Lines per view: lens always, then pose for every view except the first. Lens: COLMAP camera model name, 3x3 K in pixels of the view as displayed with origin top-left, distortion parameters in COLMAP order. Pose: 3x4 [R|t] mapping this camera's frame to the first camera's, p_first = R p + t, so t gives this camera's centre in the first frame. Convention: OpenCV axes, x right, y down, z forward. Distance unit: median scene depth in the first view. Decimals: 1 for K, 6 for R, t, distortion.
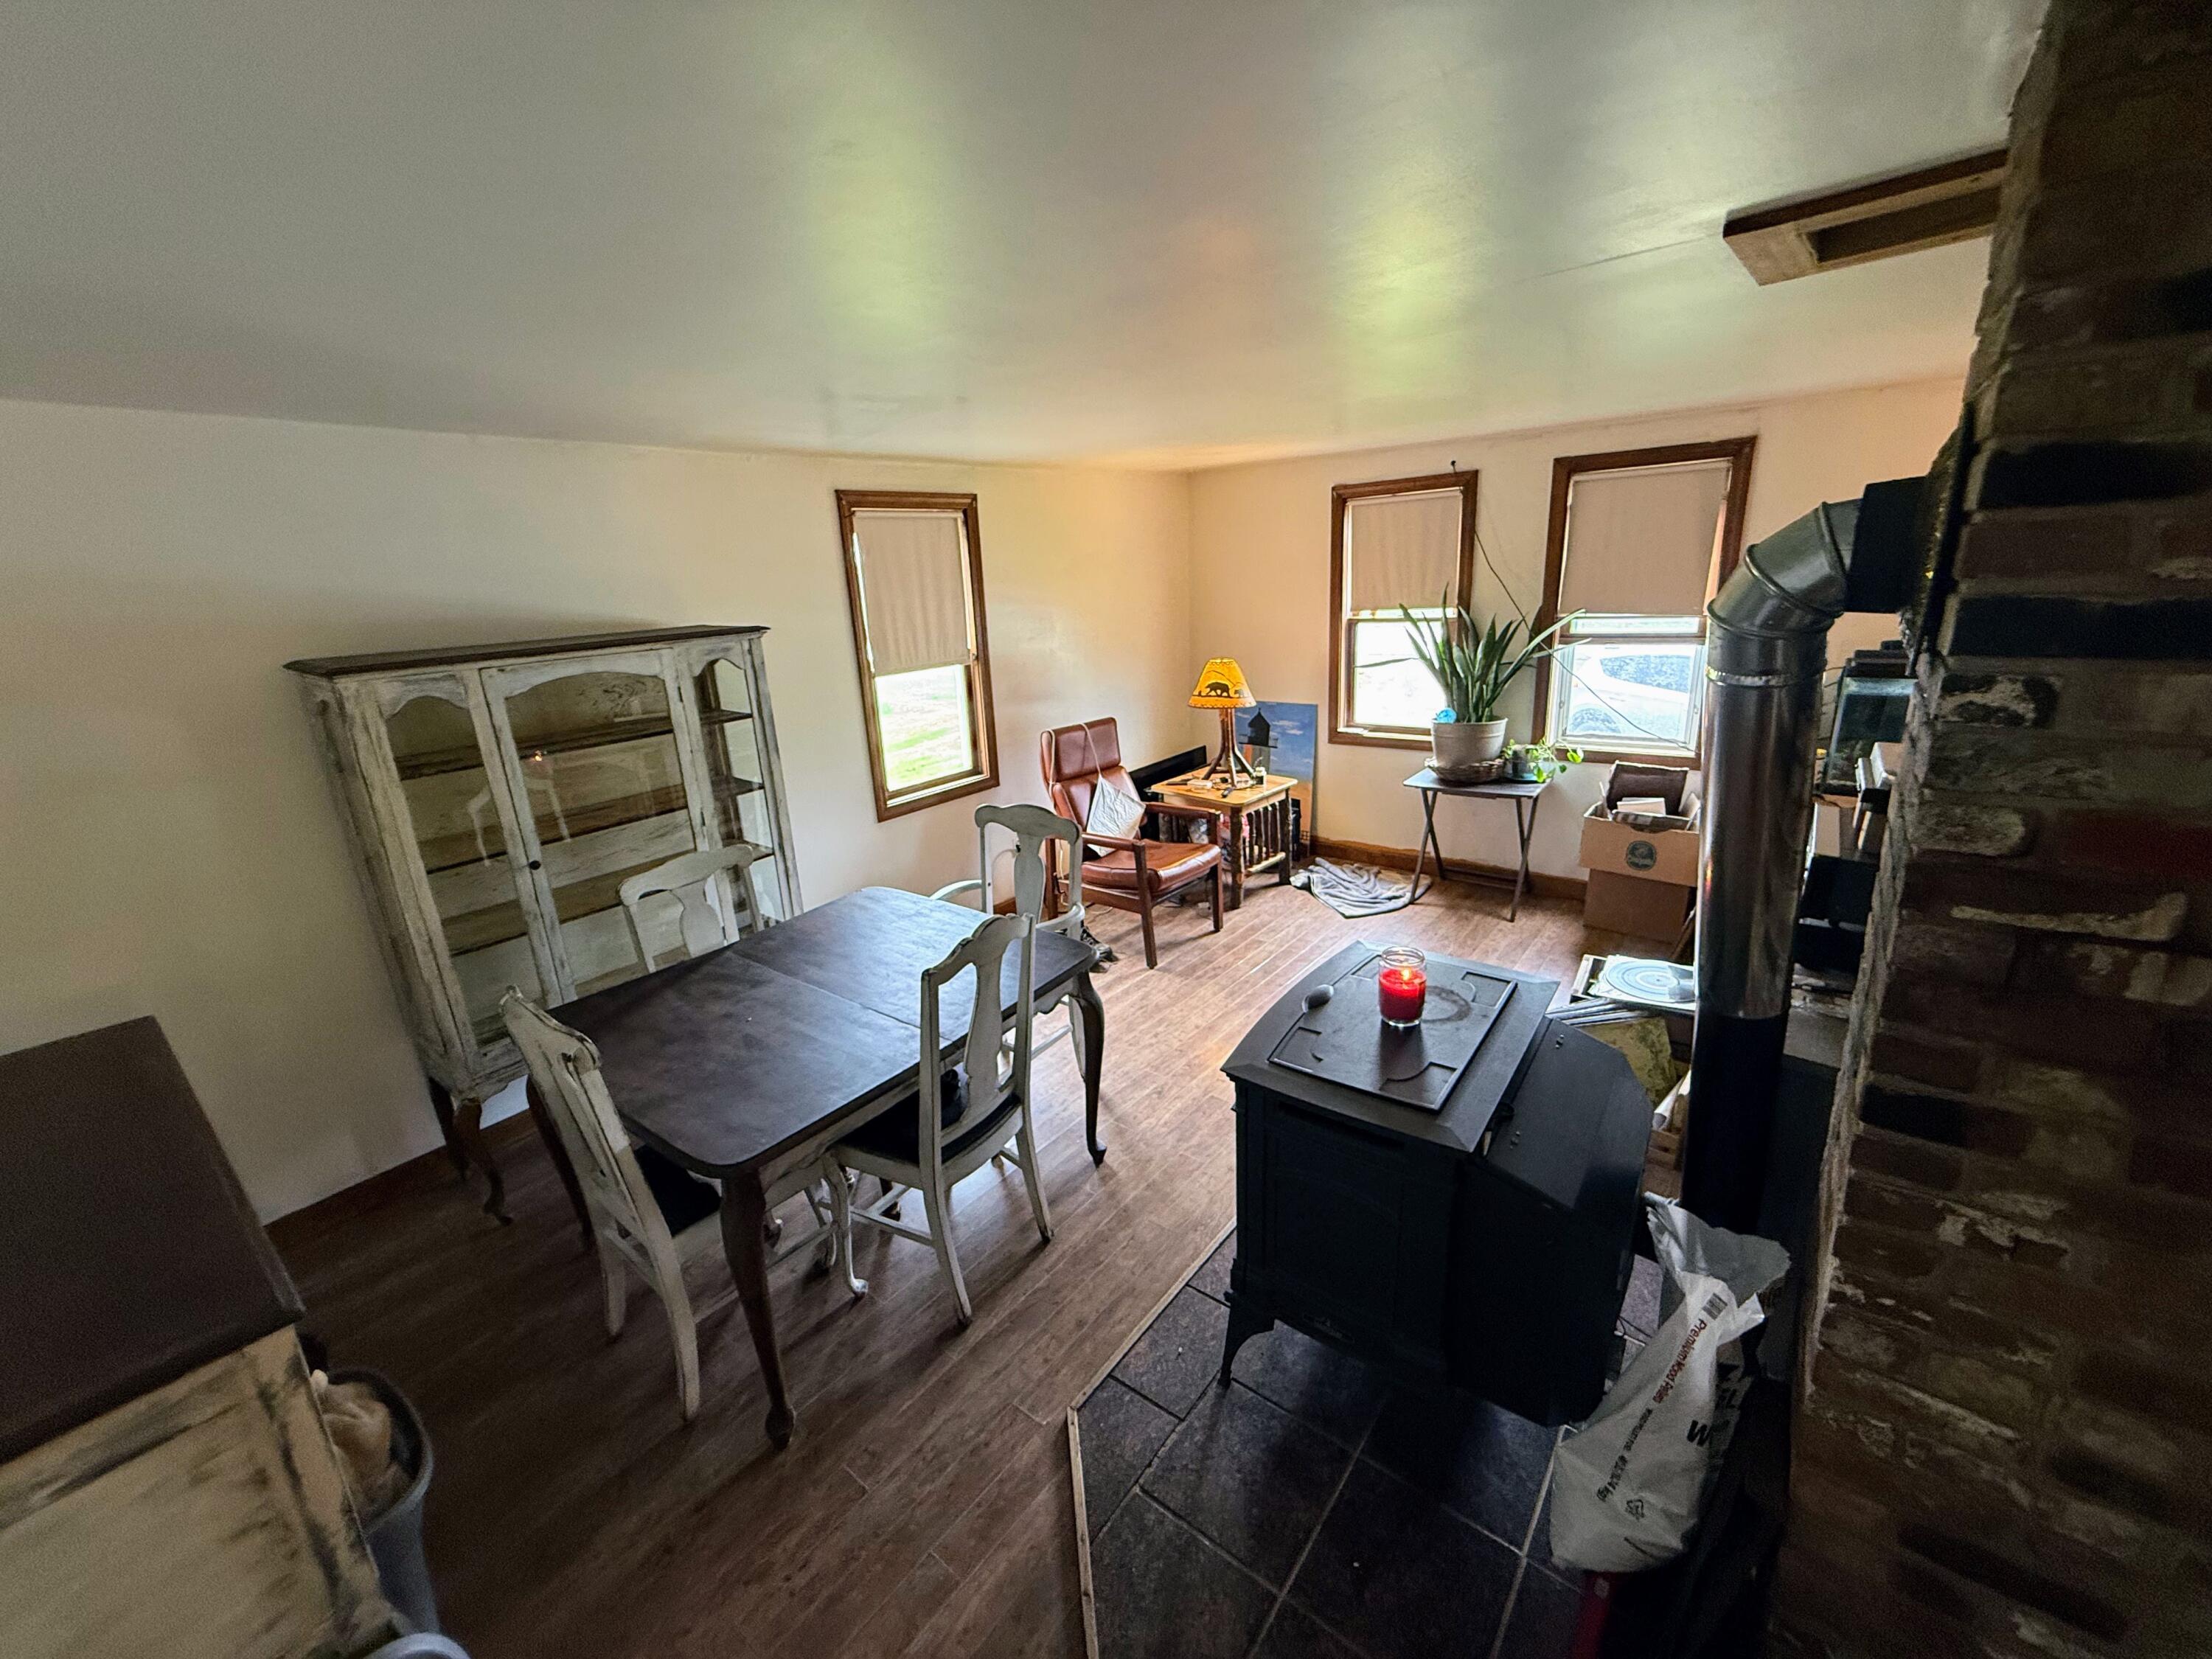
lens RADIAL K [[880.0, 0, 1104.7], [0, 880.0, 821.4], [0, 0, 1]] dist [0.000756, -0.000350]
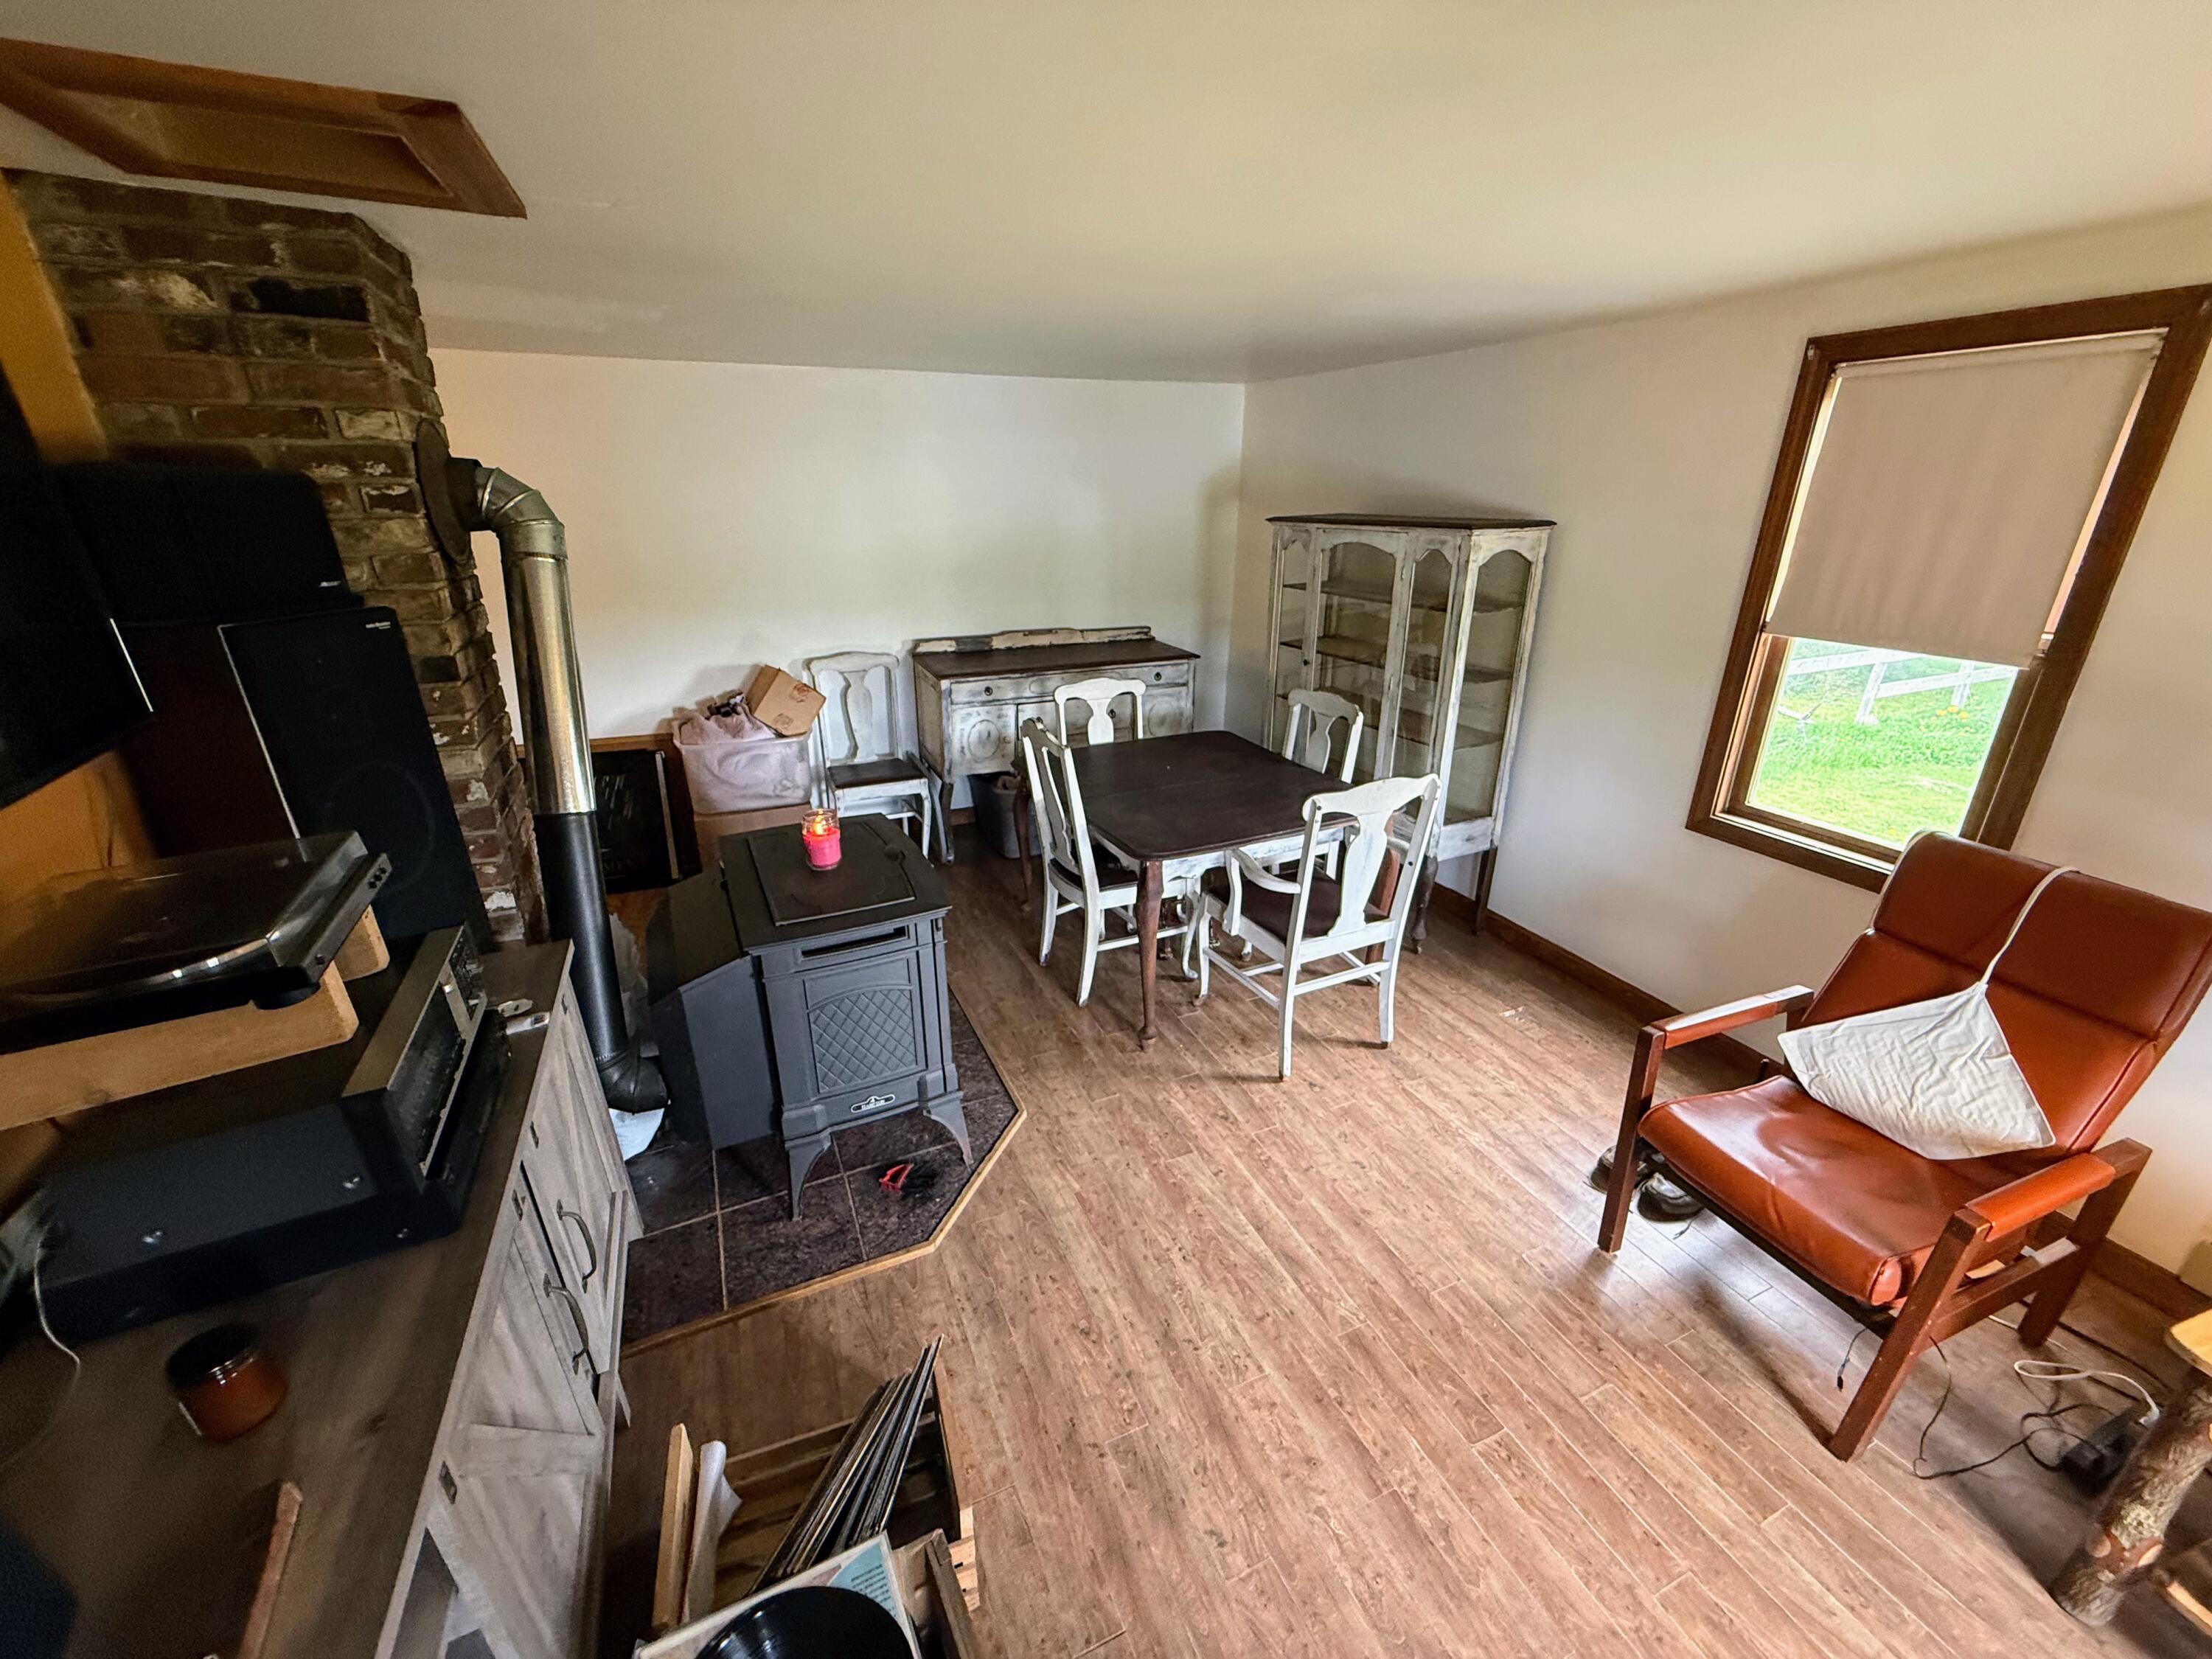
lens RADIAL K [[880.0, 0, 1110.1], [0, 880.0, 842.4], [0, 0, 1]] dist [0.000756, -0.000350]
pose [[-0.444512, 0.388451, -0.807165, 0.654808], [-0.220842, 0.825745, 0.519012, -0.314681], [0.868123, 0.408963, -0.281267, 0.964149]]
